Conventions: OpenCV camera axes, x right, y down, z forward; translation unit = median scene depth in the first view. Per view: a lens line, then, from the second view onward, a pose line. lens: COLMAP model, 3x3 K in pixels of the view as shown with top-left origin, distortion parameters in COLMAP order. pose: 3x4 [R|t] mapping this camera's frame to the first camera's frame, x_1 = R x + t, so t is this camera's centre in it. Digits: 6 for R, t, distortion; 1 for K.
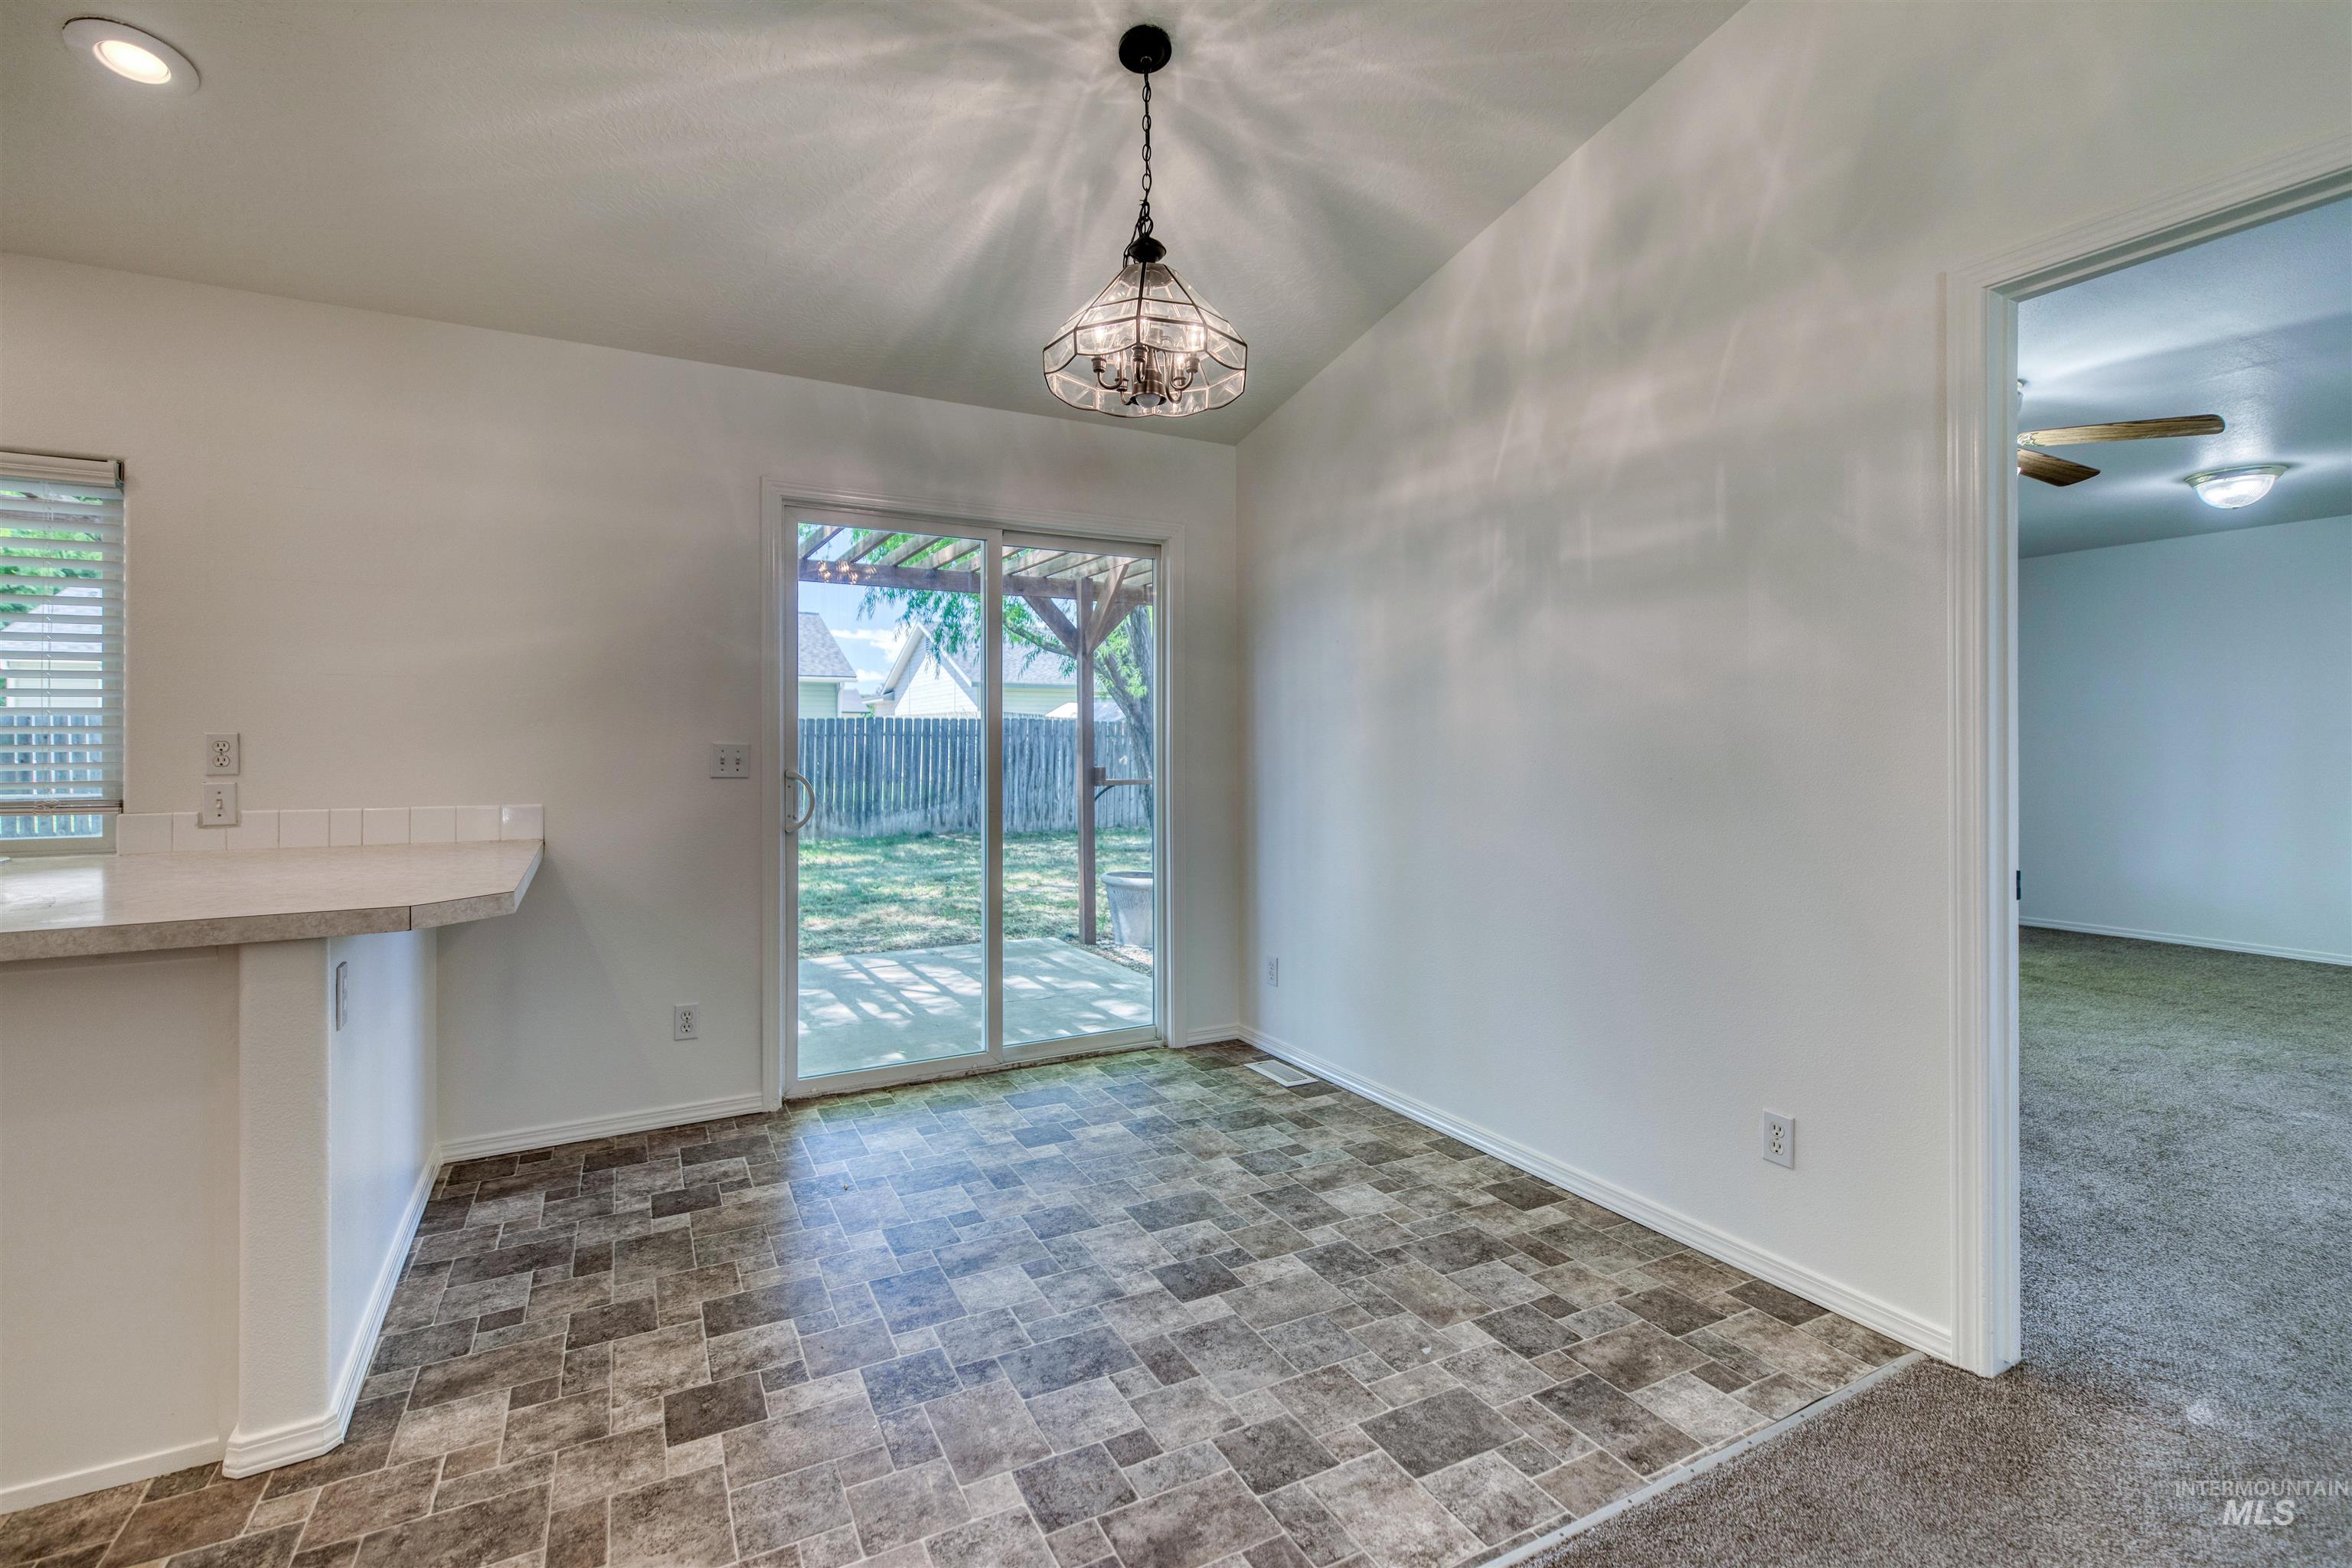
lens RADIAL K [[1063.5, 0, 1177.6], [0, 1063.5, 742.1], [0, 0, 1]] dist [0.005261, -0.000579]
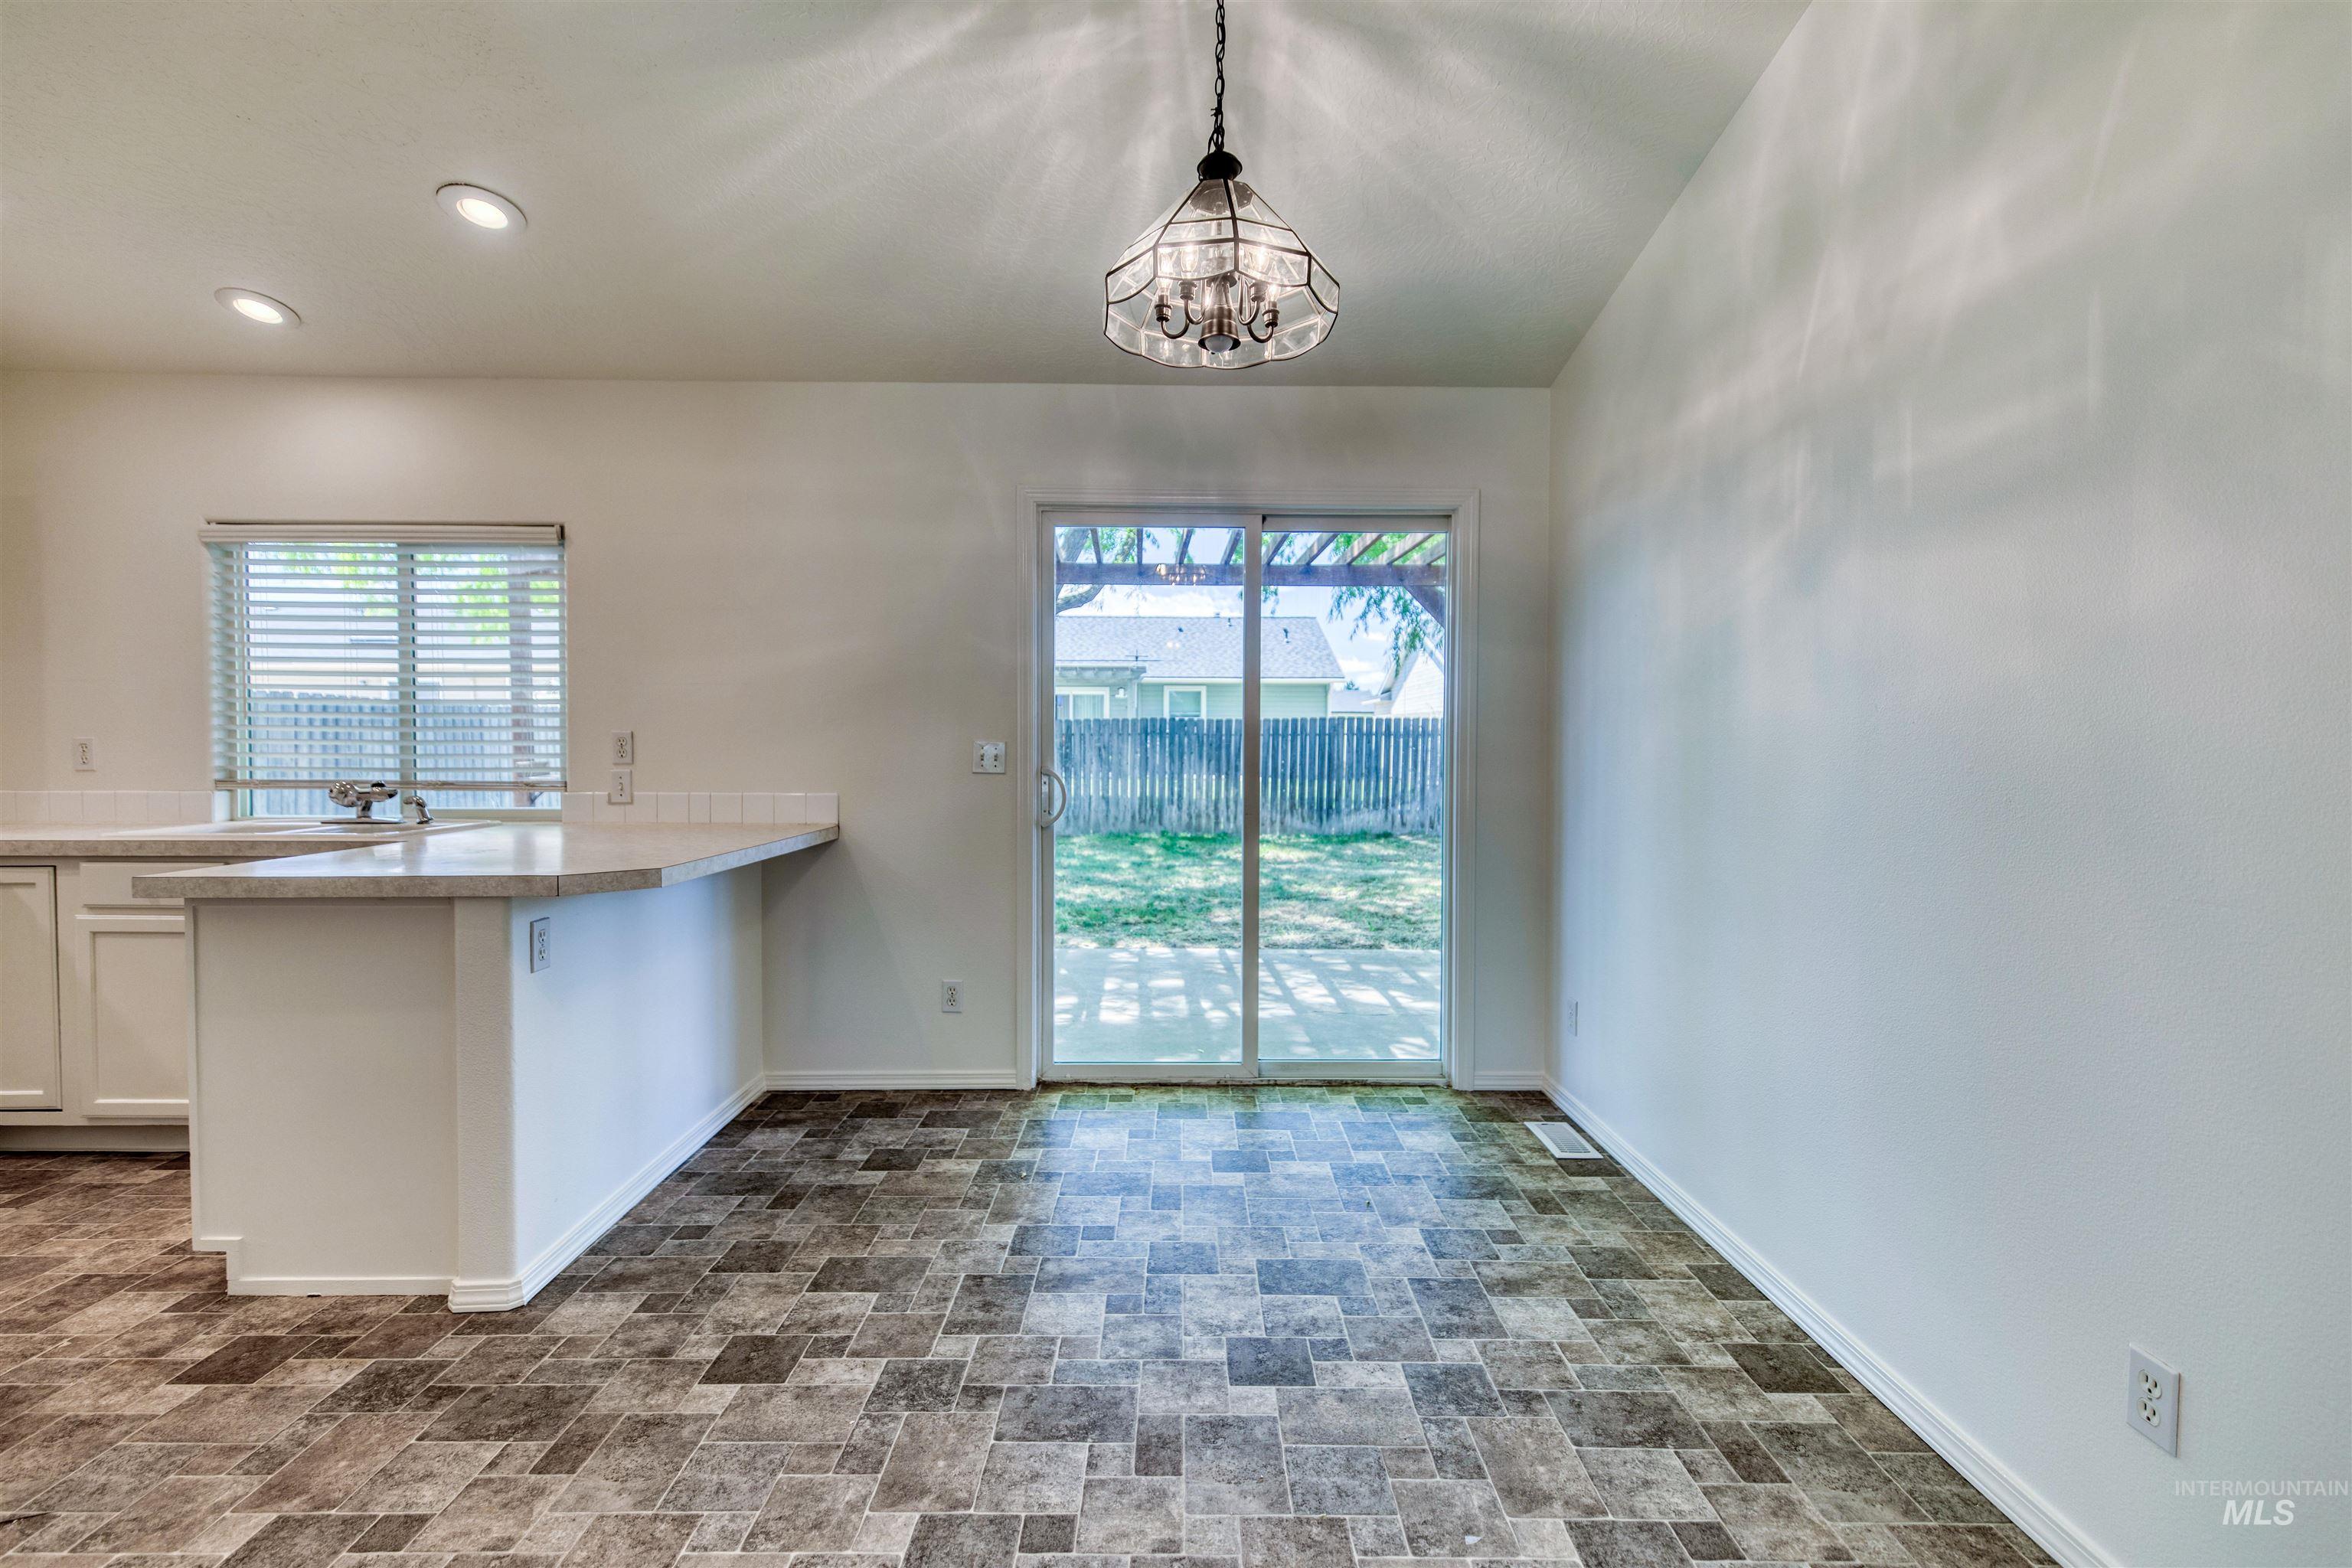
lens RADIAL K [[1063.5, 0, 1180.5], [0, 1063.5, 768.9], [0, 0, 1]] dist [0.005261, -0.000579]
pose [[0.884539, 0.015489, -0.466210, 0.354622], [-0.003713, 0.999651, 0.026167, 0.001001], [0.466452, -0.021414, 0.884287, 0.215418]]
